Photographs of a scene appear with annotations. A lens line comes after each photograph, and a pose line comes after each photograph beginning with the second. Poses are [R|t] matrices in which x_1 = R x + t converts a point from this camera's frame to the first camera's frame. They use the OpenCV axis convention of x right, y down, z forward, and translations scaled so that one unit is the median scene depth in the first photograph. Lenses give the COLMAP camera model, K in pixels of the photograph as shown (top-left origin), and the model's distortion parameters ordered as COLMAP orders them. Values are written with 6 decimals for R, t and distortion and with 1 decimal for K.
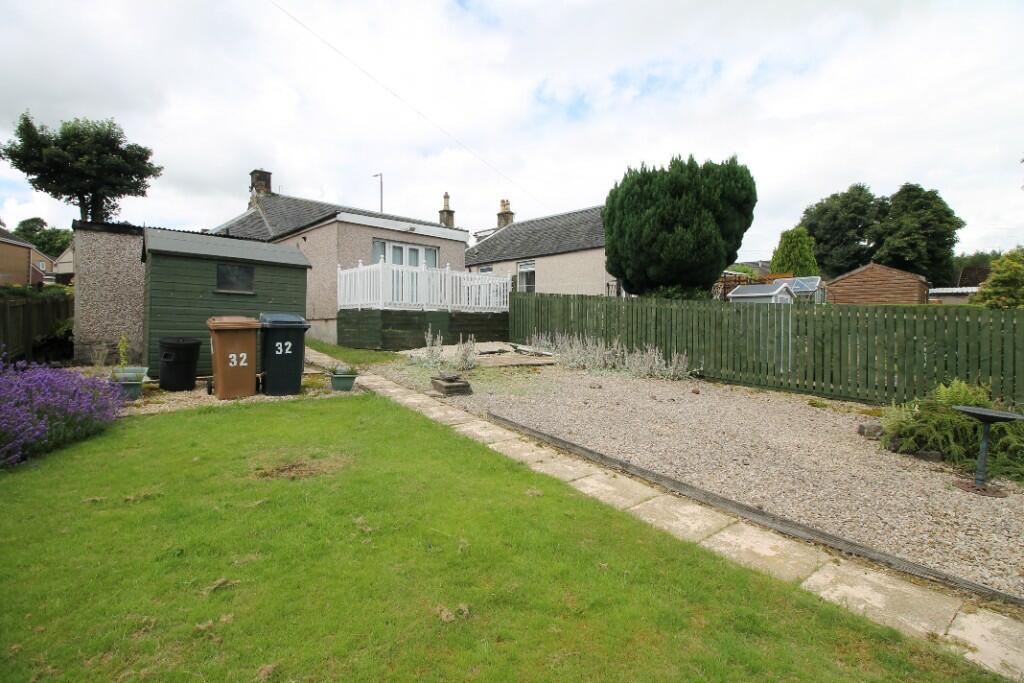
lens RADIAL K [[475.9, 0, 512.7], [0, 475.9, 329.8], [0, 0, 1]] dist [-0.001007, -0.013563]
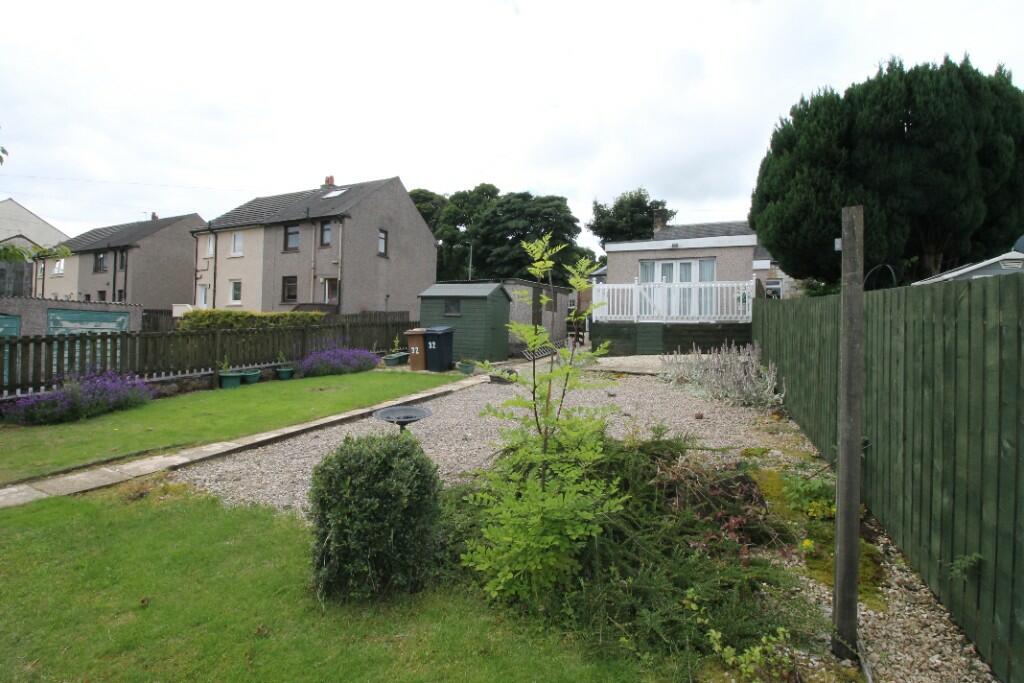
lens RADIAL K [[475.9, 0, 512.7], [0, 475.9, 329.8], [0, 0, 1]] dist [-0.001007, -0.013563]
pose [[0.430074, -0.009429, -0.902744, 0.578170], [-0.021359, 0.999559, -0.020616, 0.004740], [0.902541, 0.028148, 0.429683, 0.223719]]
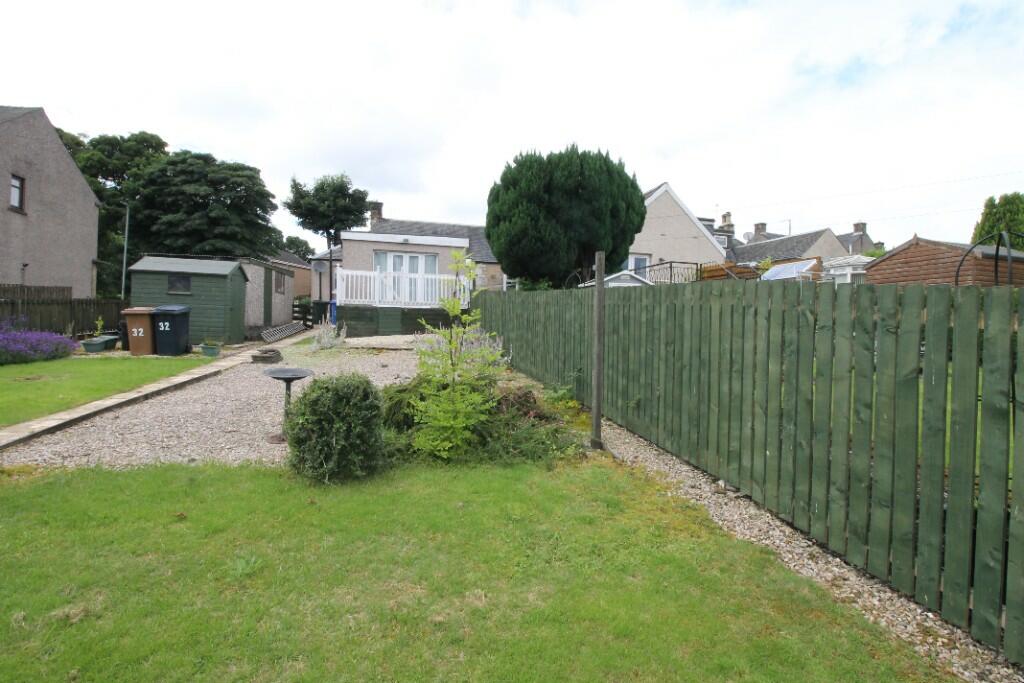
lens RADIAL K [[475.9, 0, 512.7], [0, 475.9, 329.8], [0, 0, 1]] dist [-0.001007, -0.013563]
pose [[0.881882, 0.010752, -0.471347, 0.594768], [-0.015370, 0.999864, -0.005949, 0.018800], [0.471219, 0.012491, 0.881928, 0.062073]]
